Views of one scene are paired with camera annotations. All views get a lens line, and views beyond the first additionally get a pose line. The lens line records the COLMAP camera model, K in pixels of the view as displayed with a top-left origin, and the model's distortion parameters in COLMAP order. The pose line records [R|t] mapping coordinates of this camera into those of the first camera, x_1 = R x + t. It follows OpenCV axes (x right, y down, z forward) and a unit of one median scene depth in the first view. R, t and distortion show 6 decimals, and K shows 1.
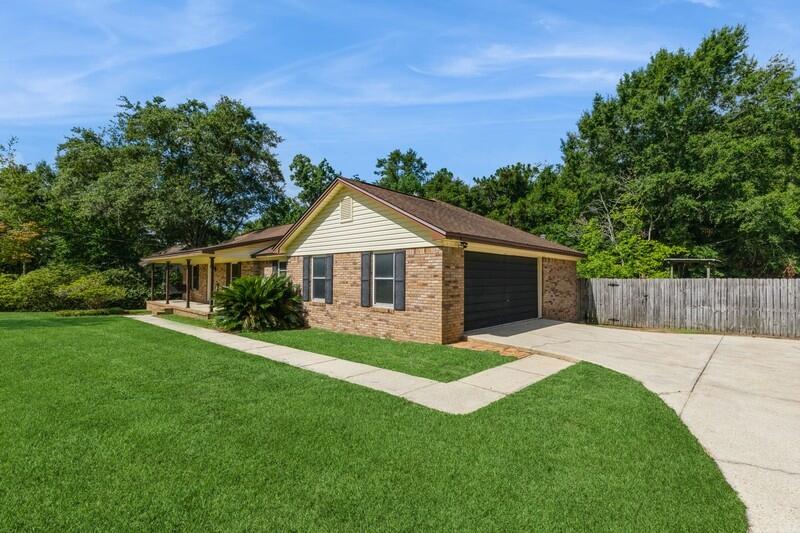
lens RADIAL K [[368.6, 0, 399.3], [0, 368.6, 269.4], [0, 0, 1]] dist [0.008206, -0.002056]
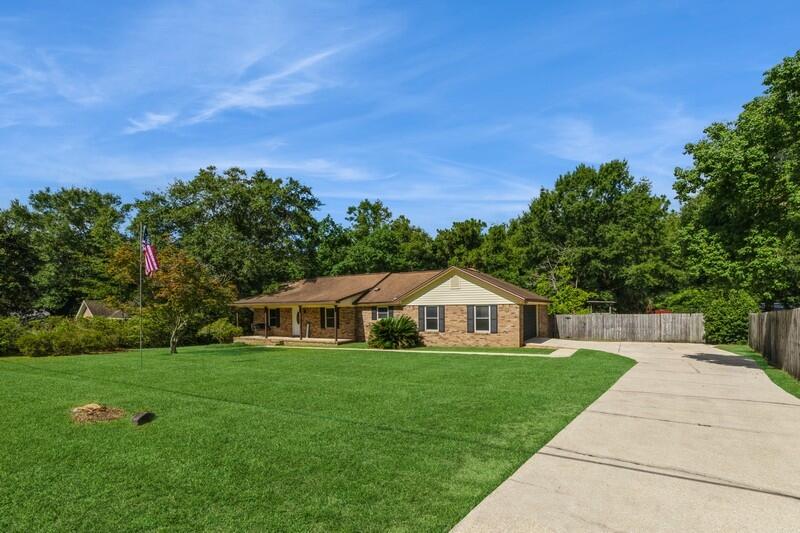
lens RADIAL K [[368.6, 0, 414.9], [0, 368.6, 309.4], [0, 0, 1]] dist [0.008206, -0.002056]
pose [[0.972341, -0.014560, 0.233111, -0.373069], [0.010337, 0.999760, 0.019330, -0.028613], [-0.233337, -0.016386, 0.972258, -0.380243]]
